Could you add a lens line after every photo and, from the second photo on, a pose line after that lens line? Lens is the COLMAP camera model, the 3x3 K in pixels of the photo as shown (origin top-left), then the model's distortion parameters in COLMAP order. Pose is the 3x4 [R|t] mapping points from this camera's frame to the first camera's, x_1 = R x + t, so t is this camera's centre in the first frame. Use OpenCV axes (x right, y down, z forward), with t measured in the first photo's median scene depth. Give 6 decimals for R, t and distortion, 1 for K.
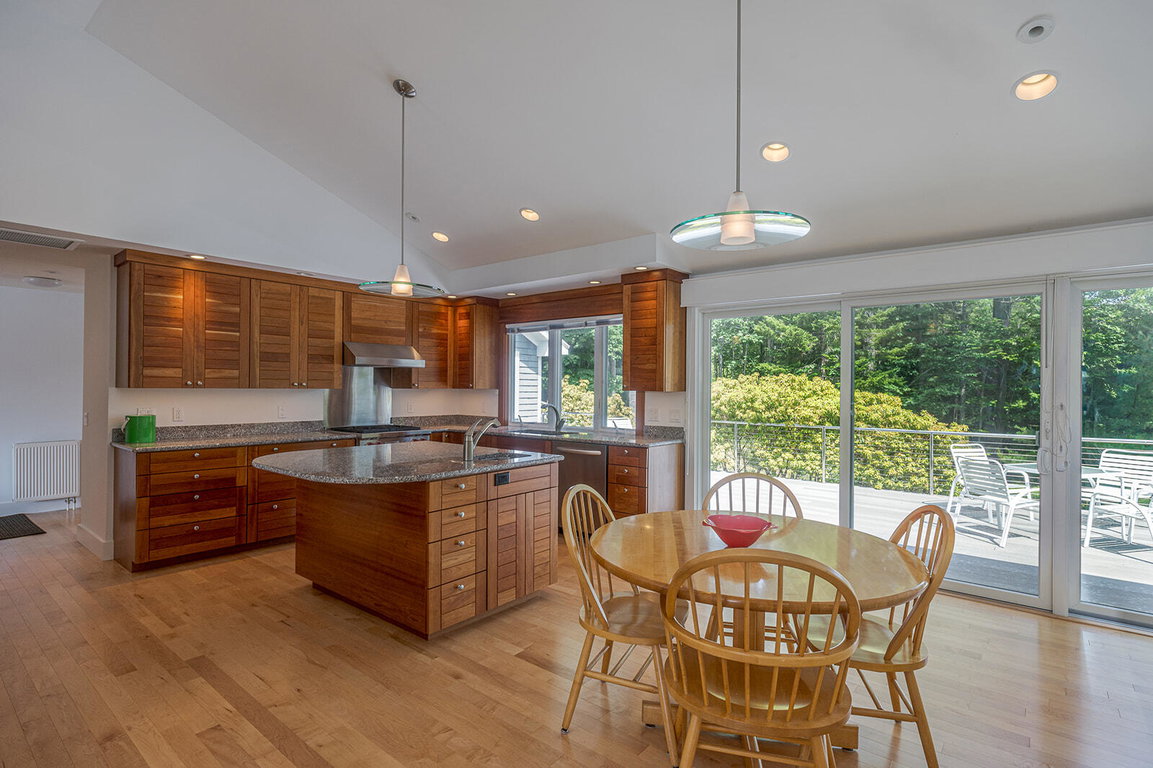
lens RADIAL K [[575.9, 0, 575.3], [0, 575.9, 386.6], [0, 0, 1]] dist [0.000157, 0.000021]
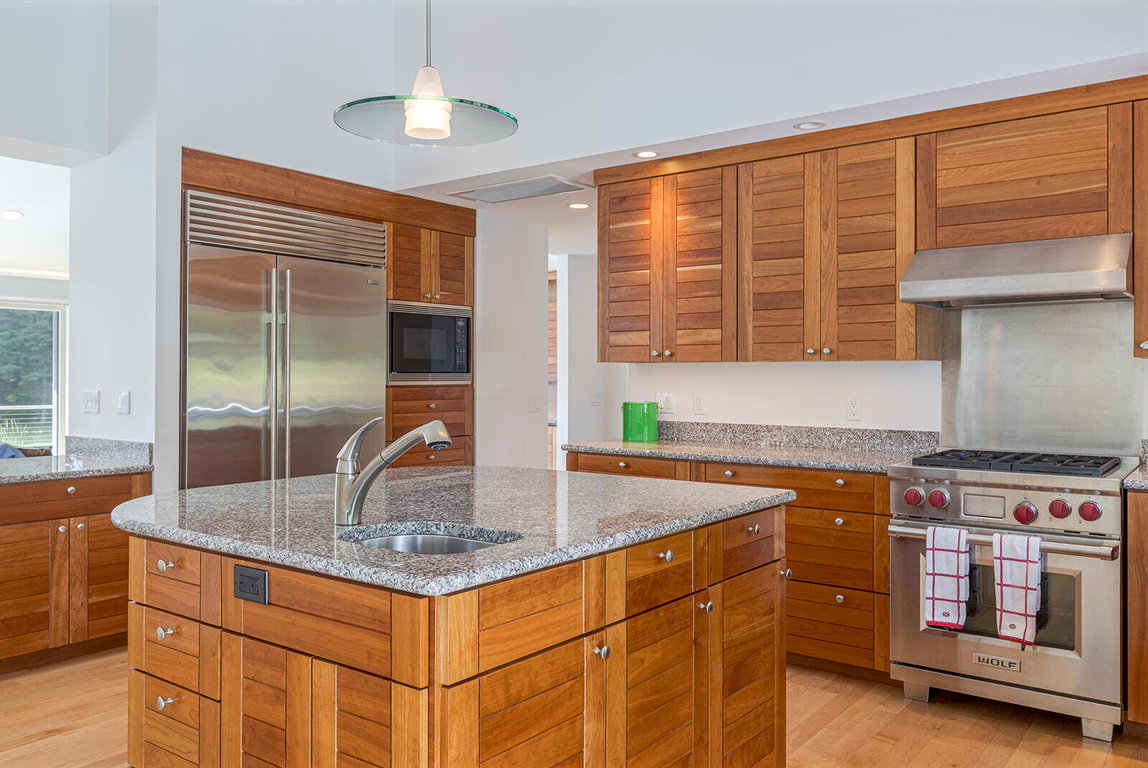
lens RADIAL K [[894.8, 0, 573.7], [0, 894.8, 382.4], [0, 0, 1]] dist [0.006577, 0.000178]
pose [[0.037012, -0.000646, -0.999315, 0.302299], [-0.000080, 1.000000, -0.000649, 0.024927], [0.999315, 0.000104, 0.037012, 0.823170]]
